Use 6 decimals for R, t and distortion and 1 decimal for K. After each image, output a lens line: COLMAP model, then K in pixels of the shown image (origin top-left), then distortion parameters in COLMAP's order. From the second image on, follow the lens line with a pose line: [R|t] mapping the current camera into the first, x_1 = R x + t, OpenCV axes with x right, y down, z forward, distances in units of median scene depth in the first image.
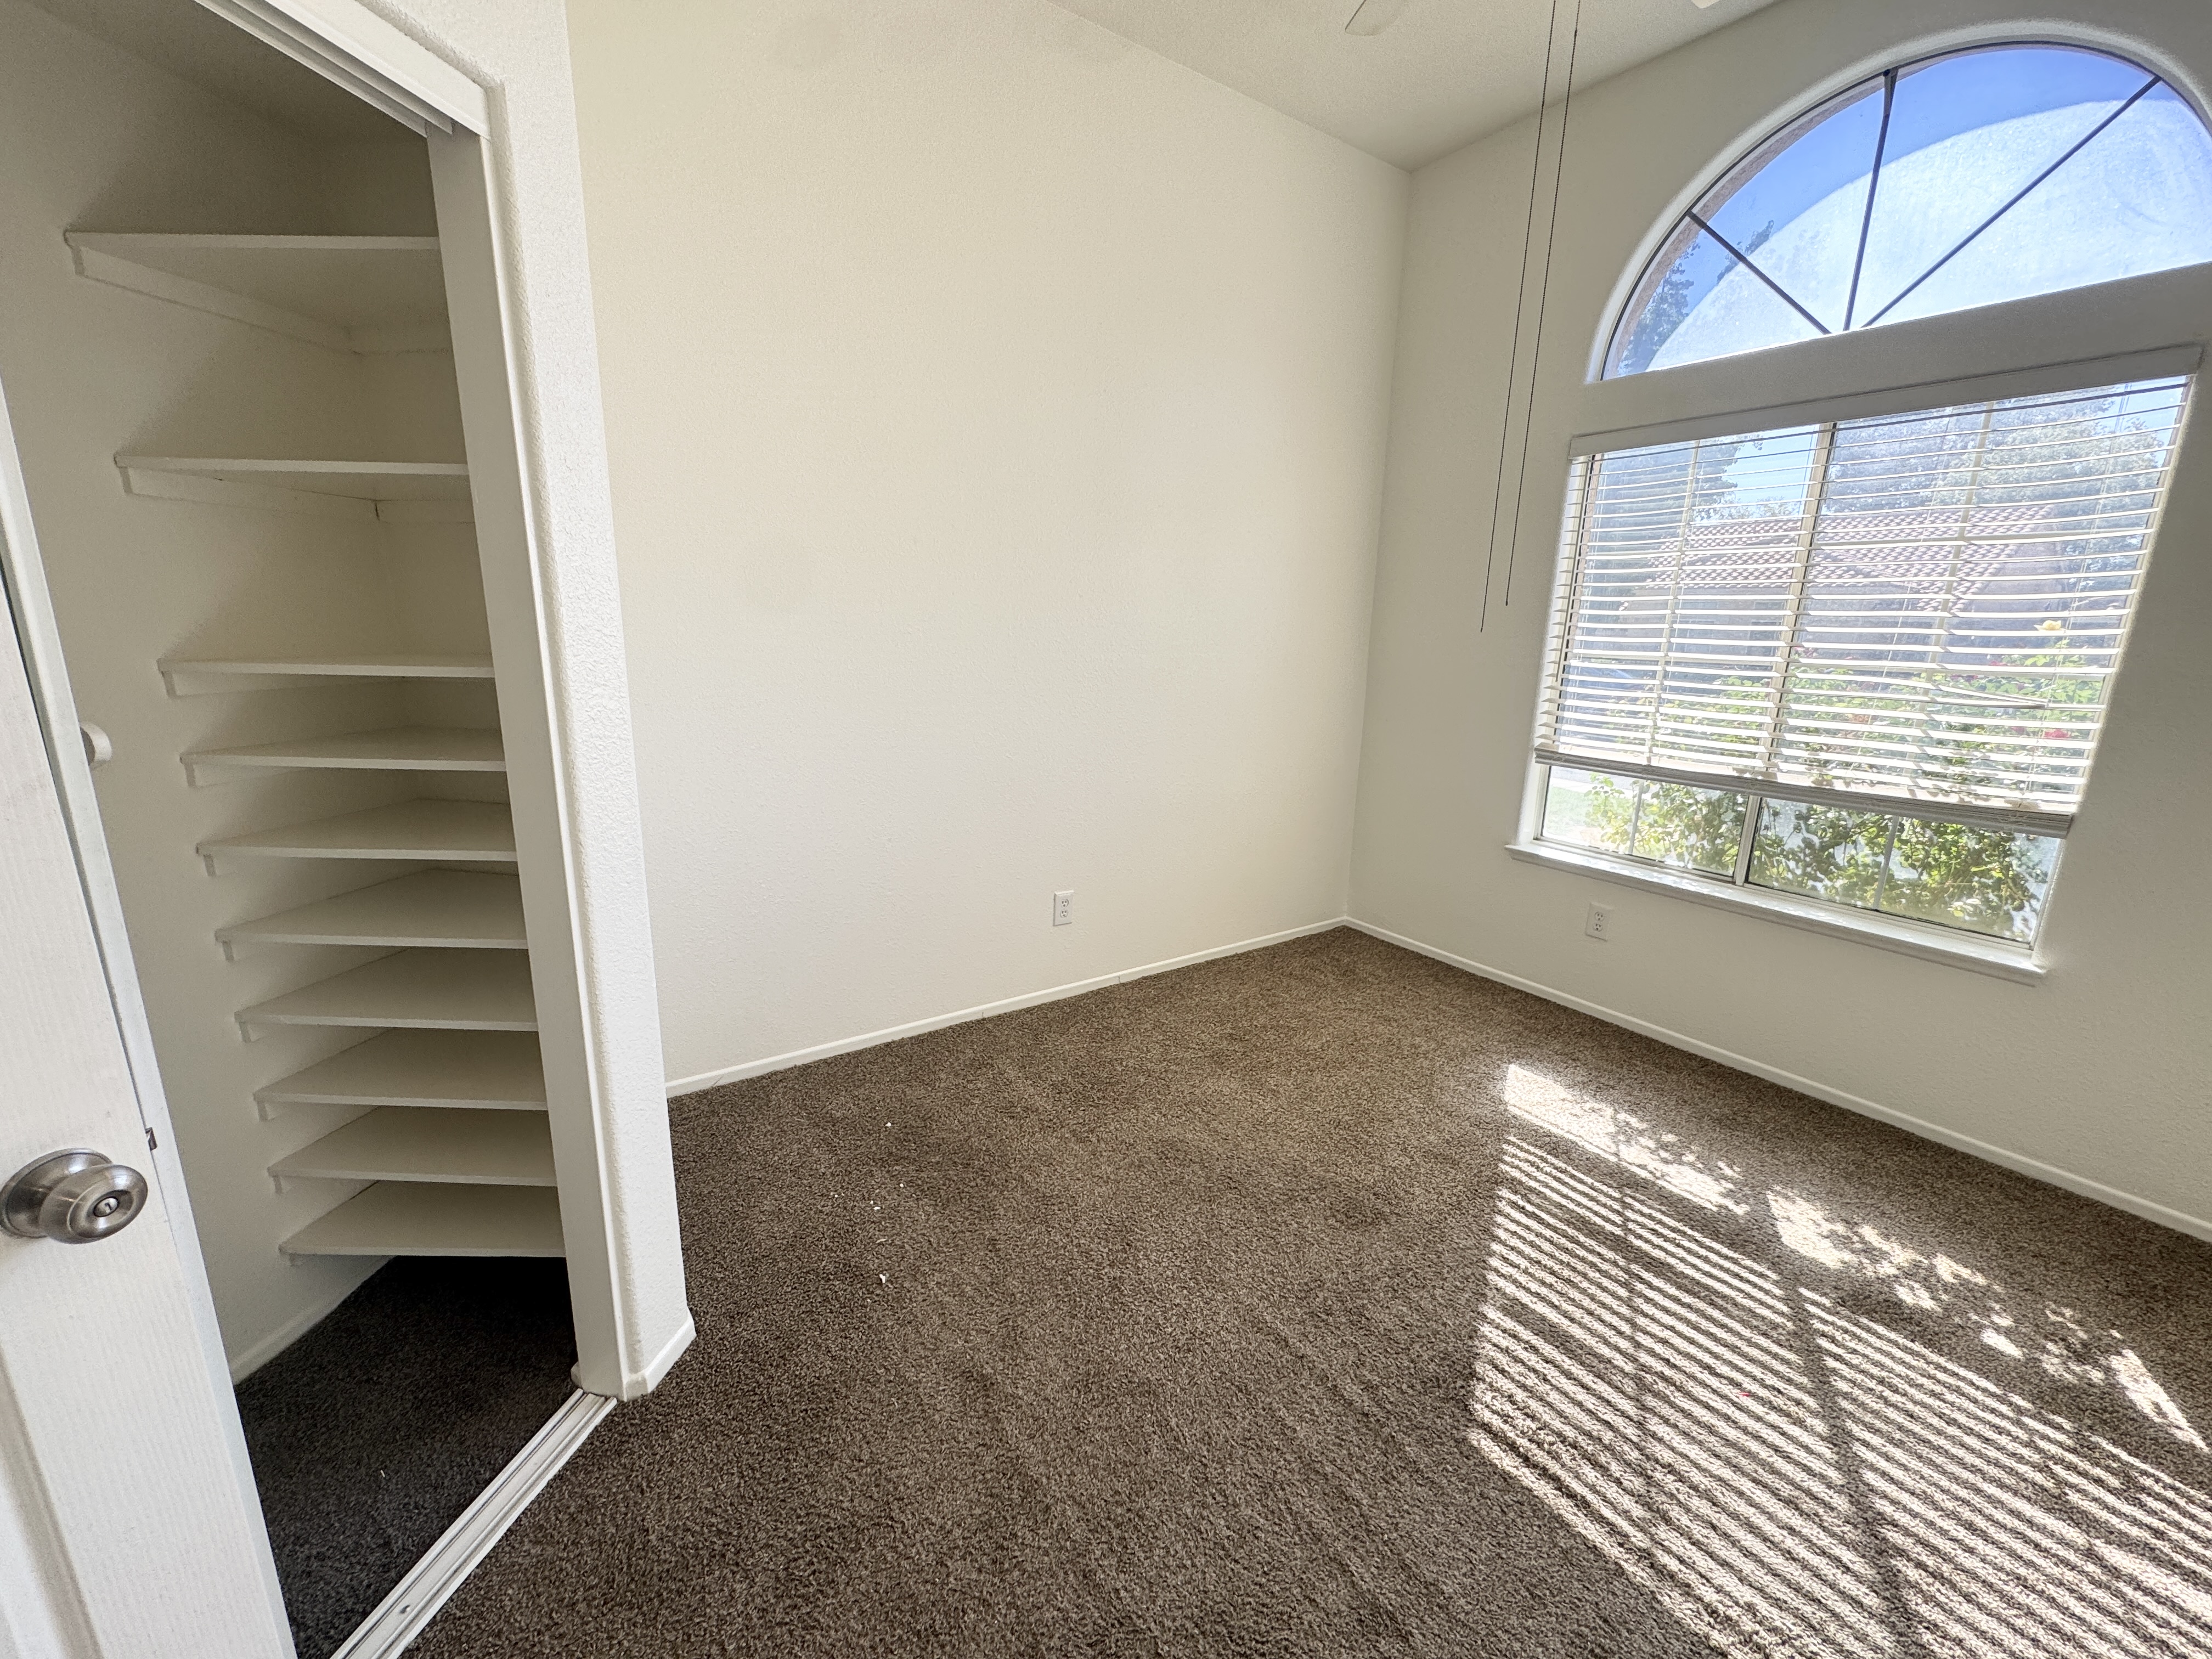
lens RADIAL K [[880.9, 0, 1104.0], [0, 880.9, 829.9], [0, 0, 1]] dist [-0.009683, 0.001597]
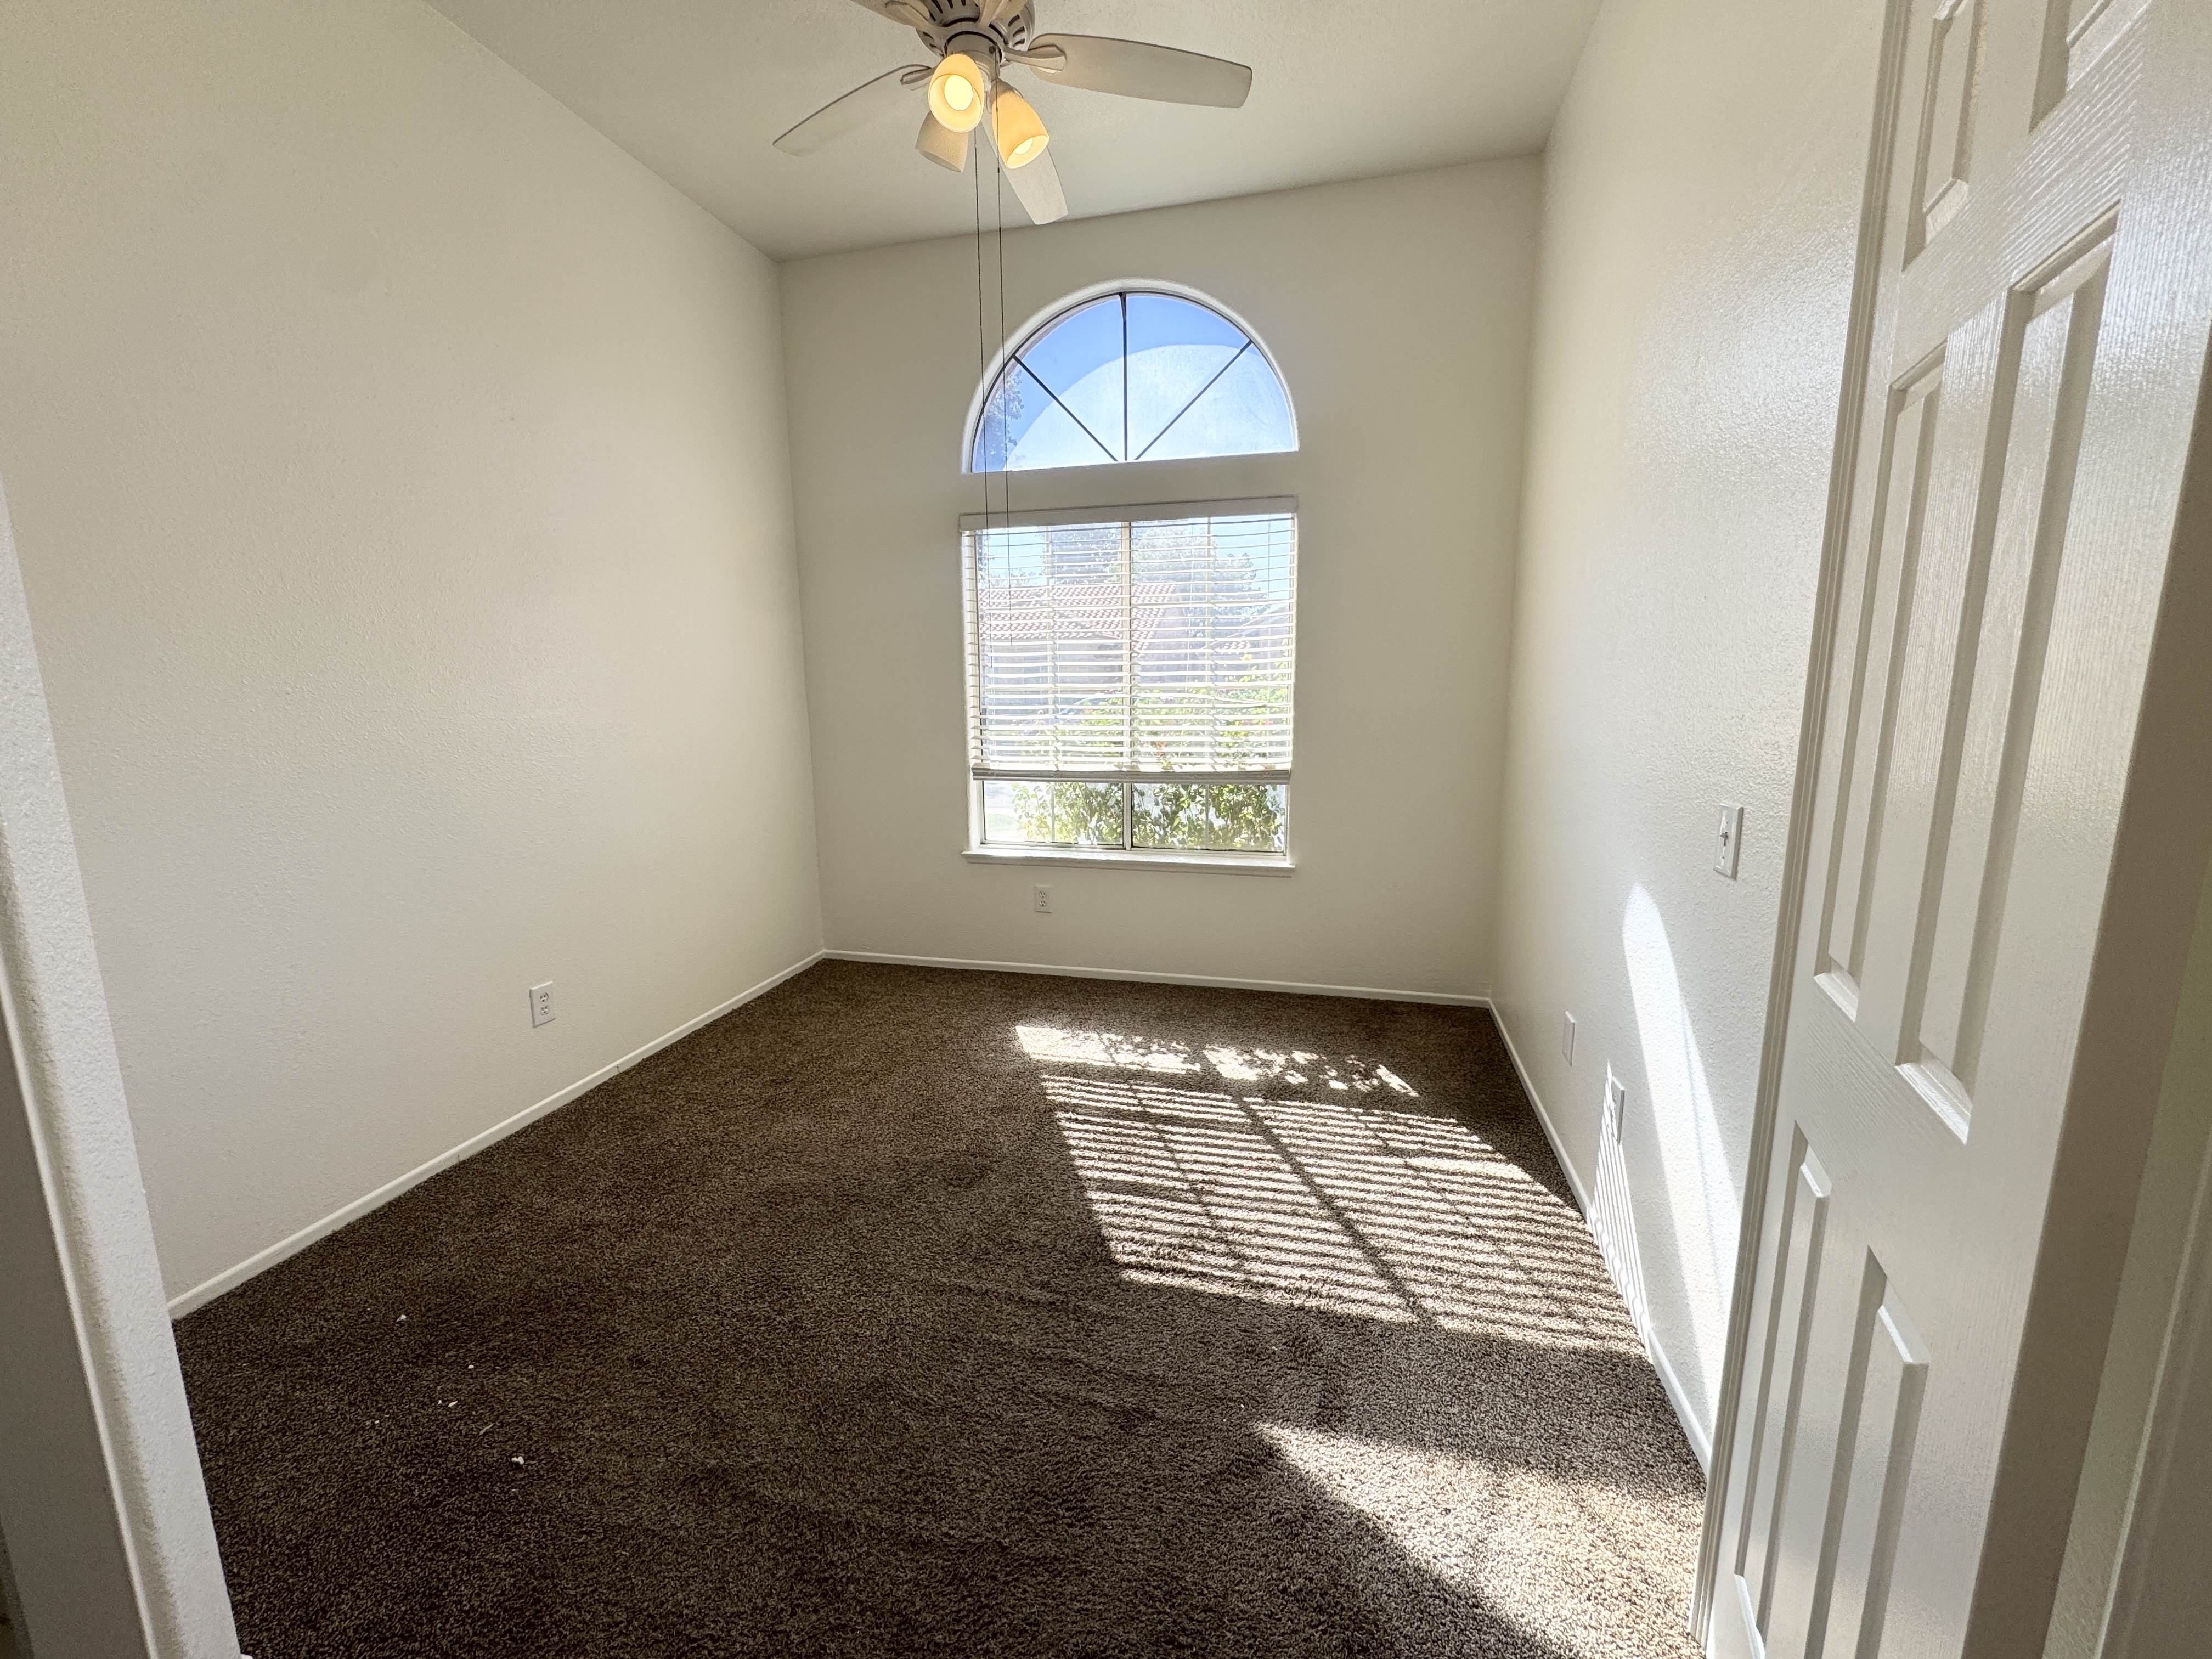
lens RADIAL K [[880.9, 0, 1104.0], [0, 880.9, 829.9], [0, 0, 1]] dist [-0.009683, 0.001597]
pose [[0.749847, -0.142086, 0.646174, -0.282882], [0.178981, 0.983815, 0.008632, 0.021064], [-0.636942, 0.109180, 0.763141, -0.037547]]
